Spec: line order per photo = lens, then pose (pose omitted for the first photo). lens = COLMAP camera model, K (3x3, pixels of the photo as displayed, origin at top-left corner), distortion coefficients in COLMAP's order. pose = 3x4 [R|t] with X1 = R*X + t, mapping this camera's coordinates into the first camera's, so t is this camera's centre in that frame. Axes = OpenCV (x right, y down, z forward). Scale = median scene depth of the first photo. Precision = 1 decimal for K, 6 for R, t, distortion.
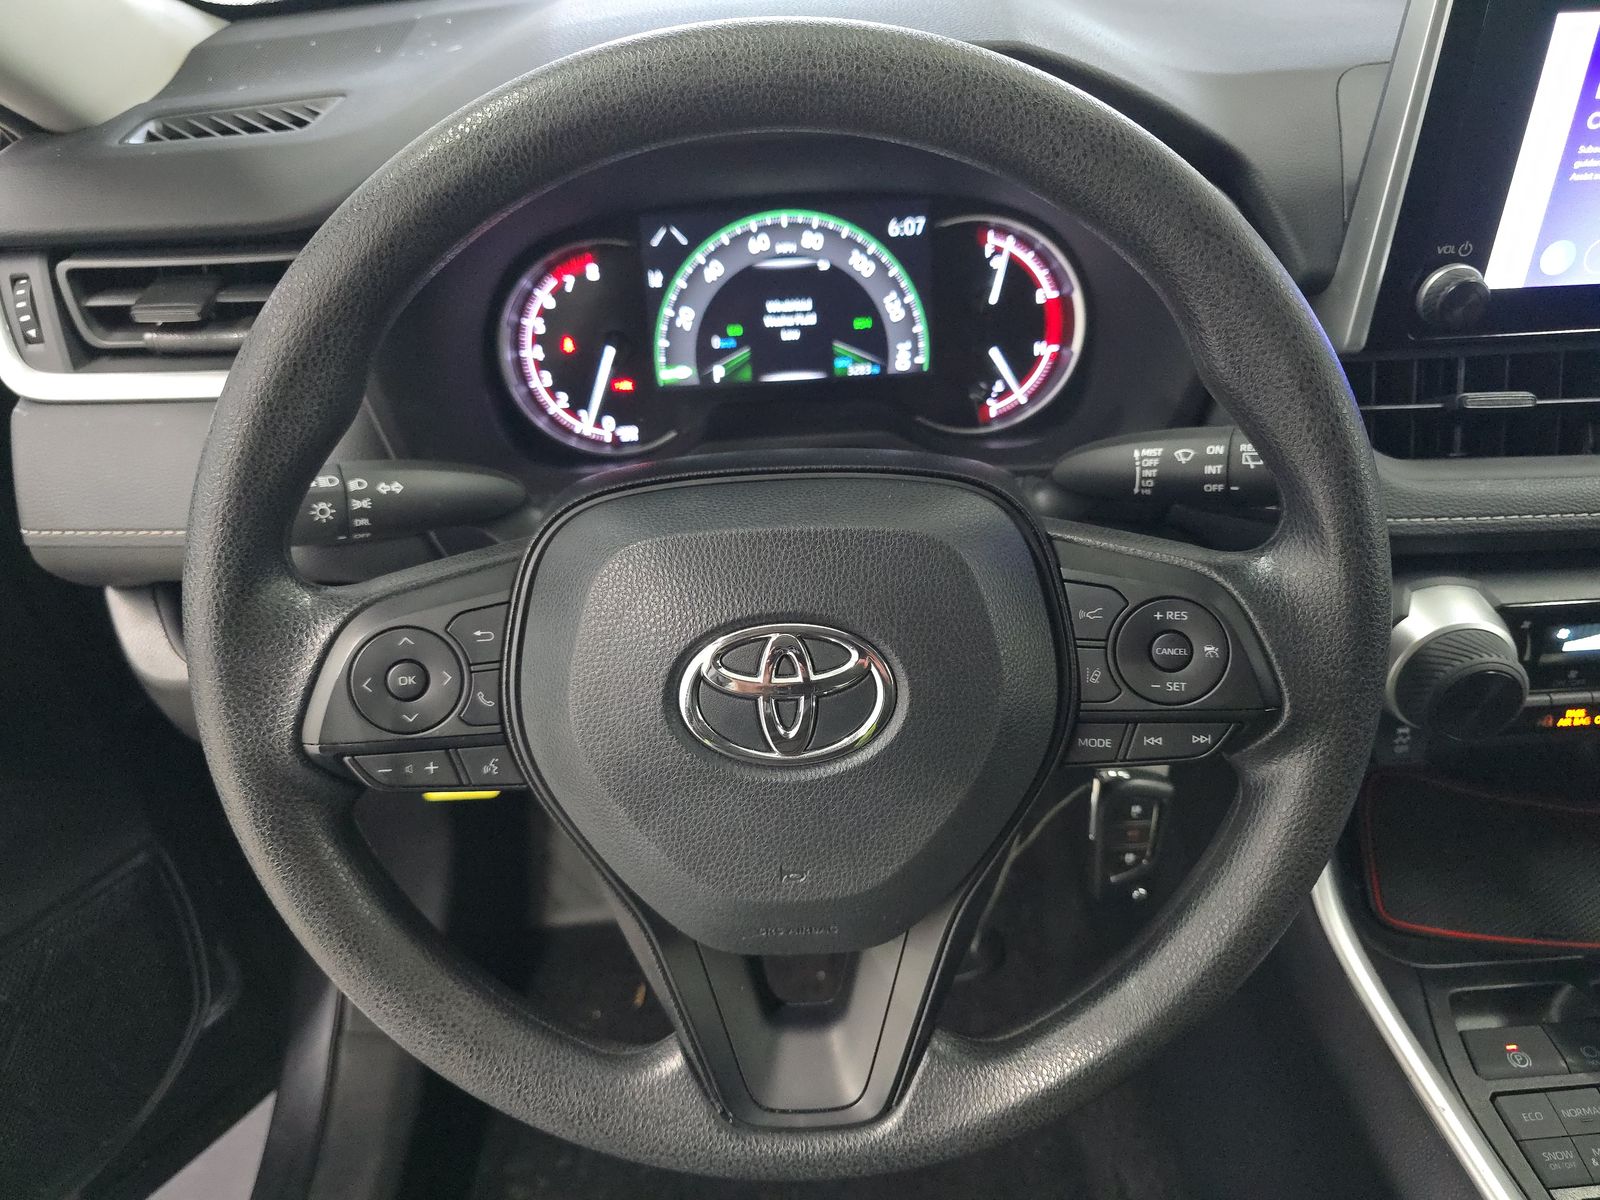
lens RADIAL K [[1072.5, 0, 775.4], [0, 1072.5, 602.0], [0, 0, 1]] dist [0.051660, -0.043886]
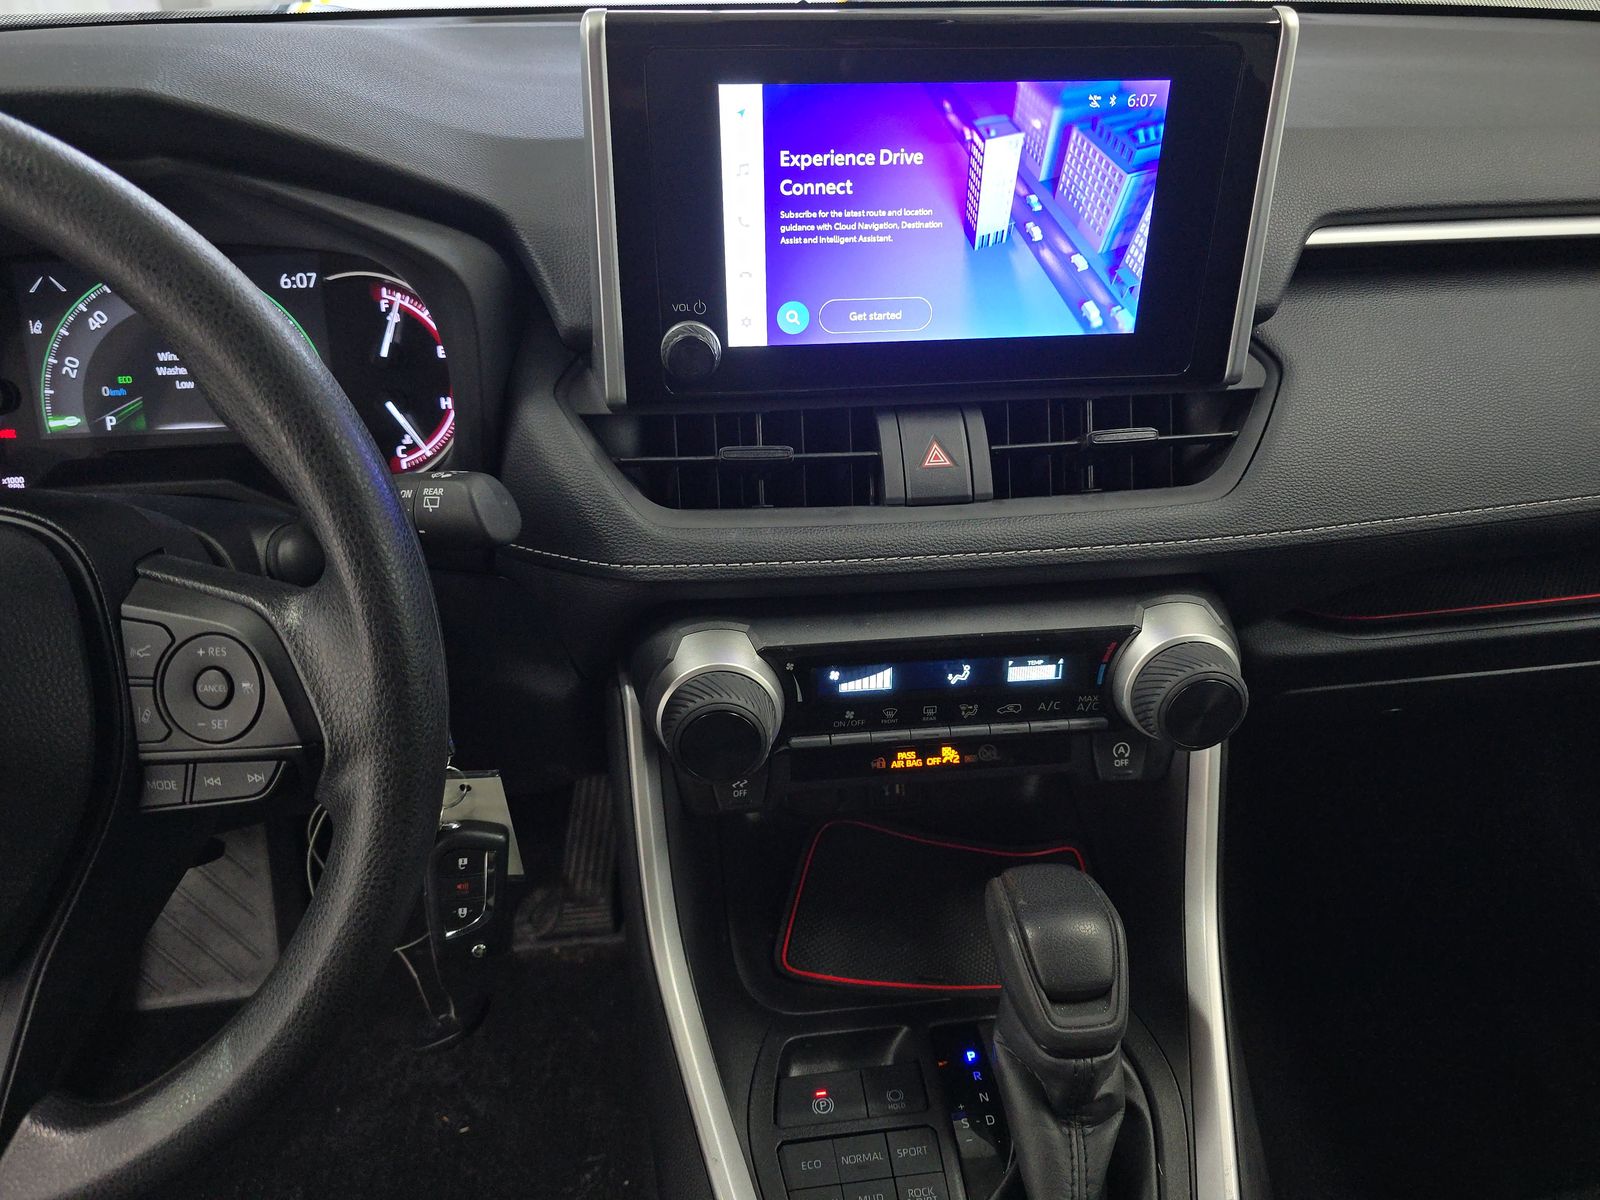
lens RADIAL K [[1072.5, 0, 775.4], [0, 1072.5, 602.0], [0, 0, 1]] dist [0.051660, -0.043886]
pose [[0.997538, -0.003984, 0.070010, 0.488952], [0.008900, 0.997504, -0.070044, 0.024881], [-0.069556, 0.070495, 0.995084, -0.013415]]
